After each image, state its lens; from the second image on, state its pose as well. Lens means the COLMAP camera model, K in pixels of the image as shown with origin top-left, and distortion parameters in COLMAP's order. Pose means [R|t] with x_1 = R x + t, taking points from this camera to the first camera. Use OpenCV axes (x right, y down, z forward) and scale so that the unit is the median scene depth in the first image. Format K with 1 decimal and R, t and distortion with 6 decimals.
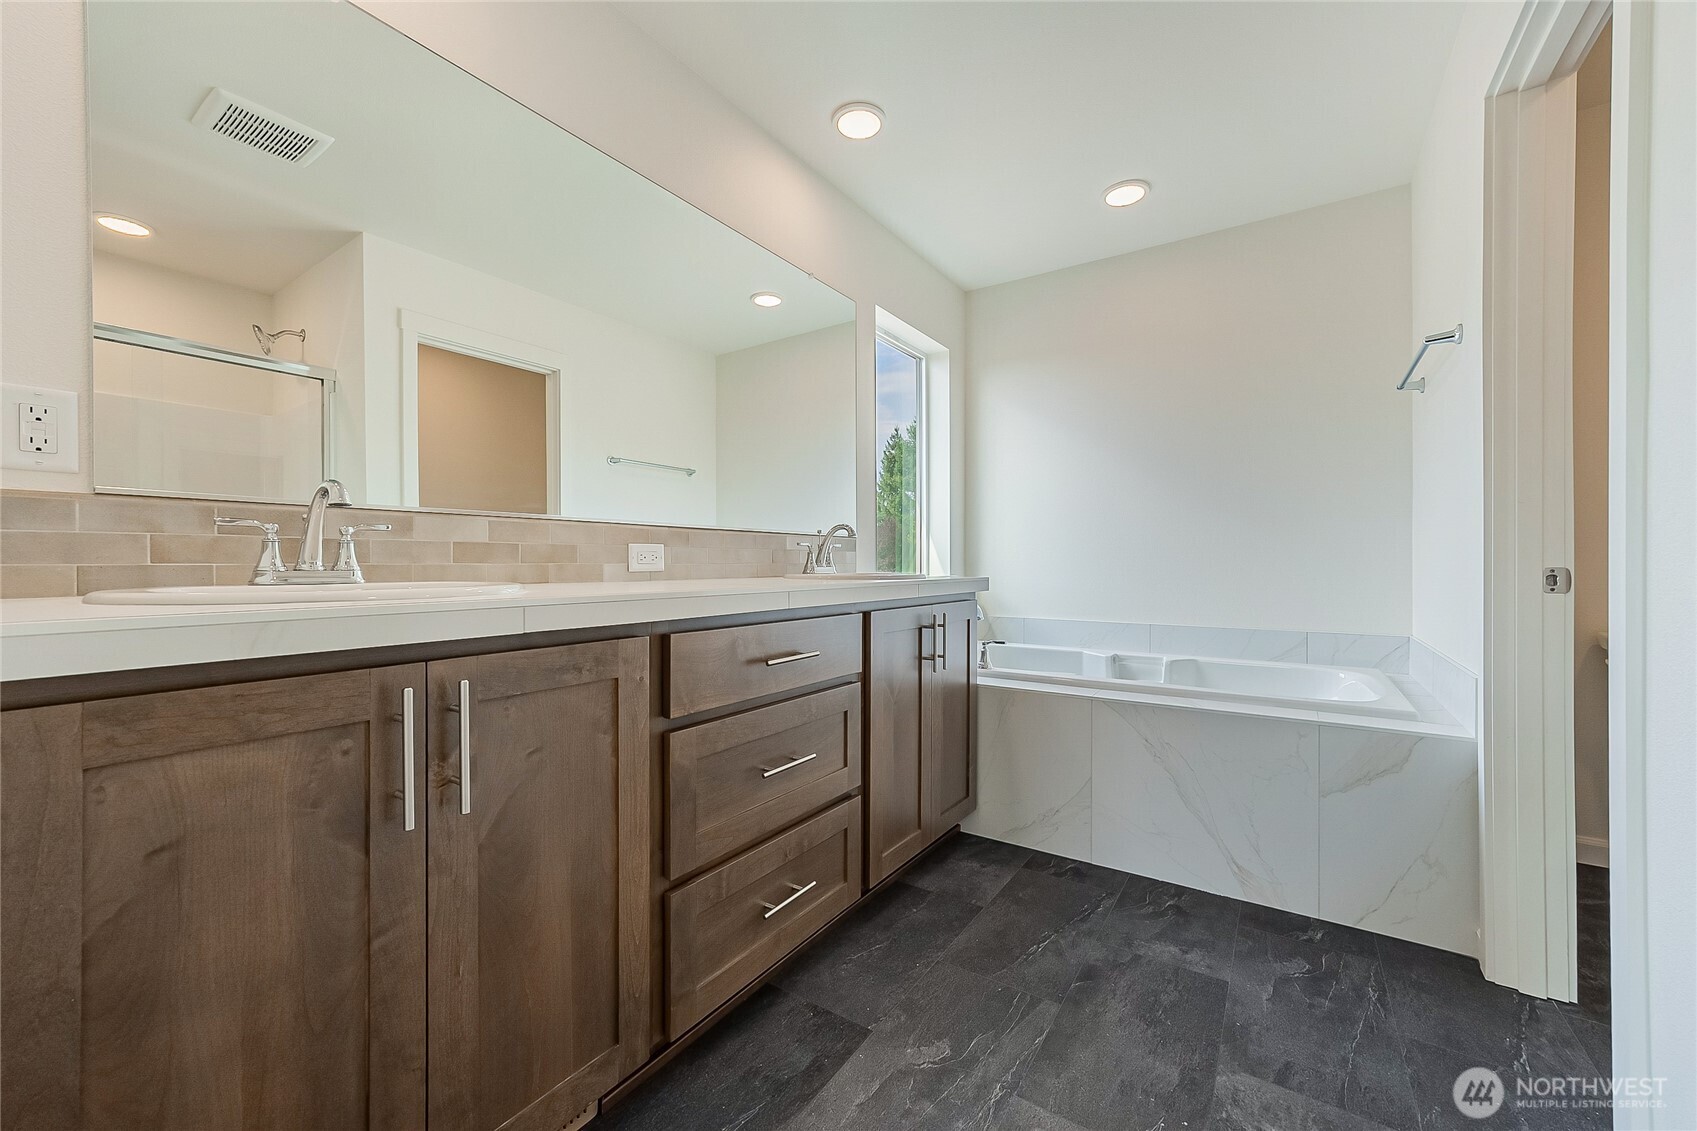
lens RADIAL K [[667.5, 0, 847.5], [0, 667.5, 558.1], [0, 0, 1]] dist [-0.000841, 0.000086]
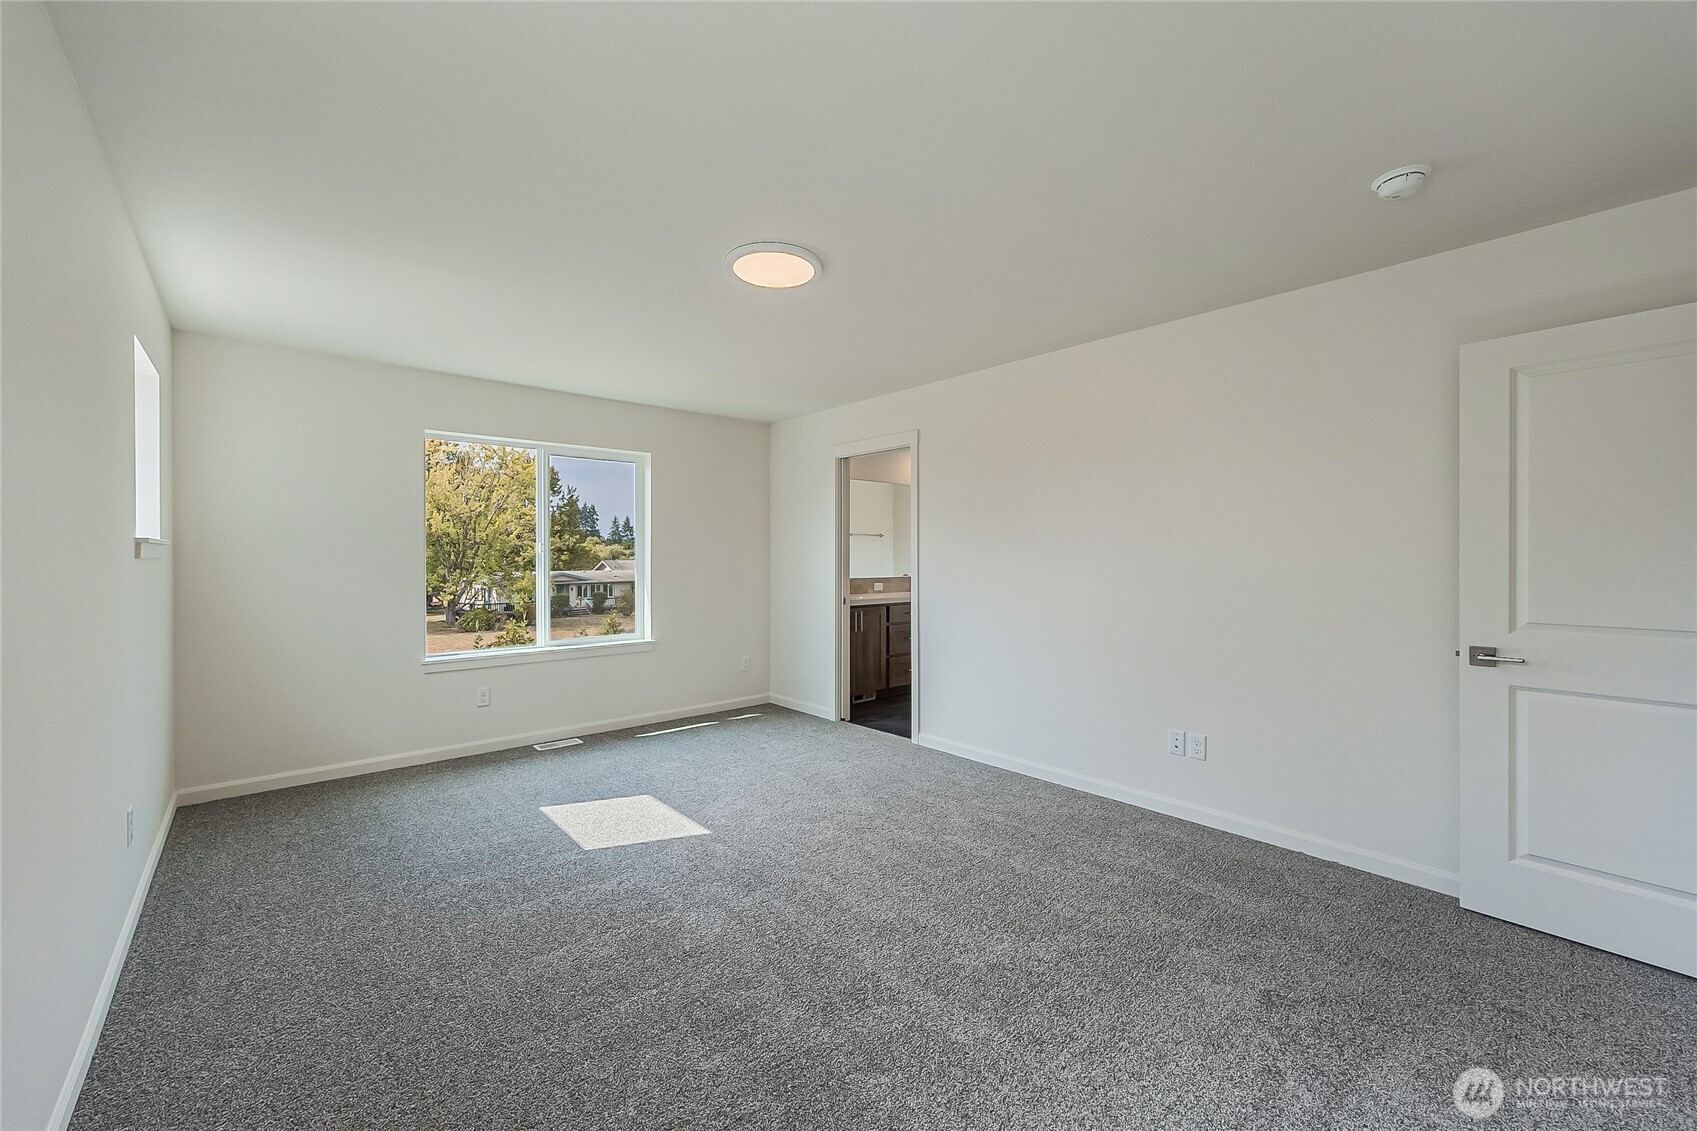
lens RADIAL K [[667.5, 0, 847.5], [0, 667.5, 558.1], [0, 0, 1]] dist [-0.000841, 0.000086]
pose [[0.969438, 0.004161, -0.245301, 0.422357], [-0.001249, 0.999927, 0.012027, -0.195865], [0.245333, -0.011353, 0.969372, -2.522676]]
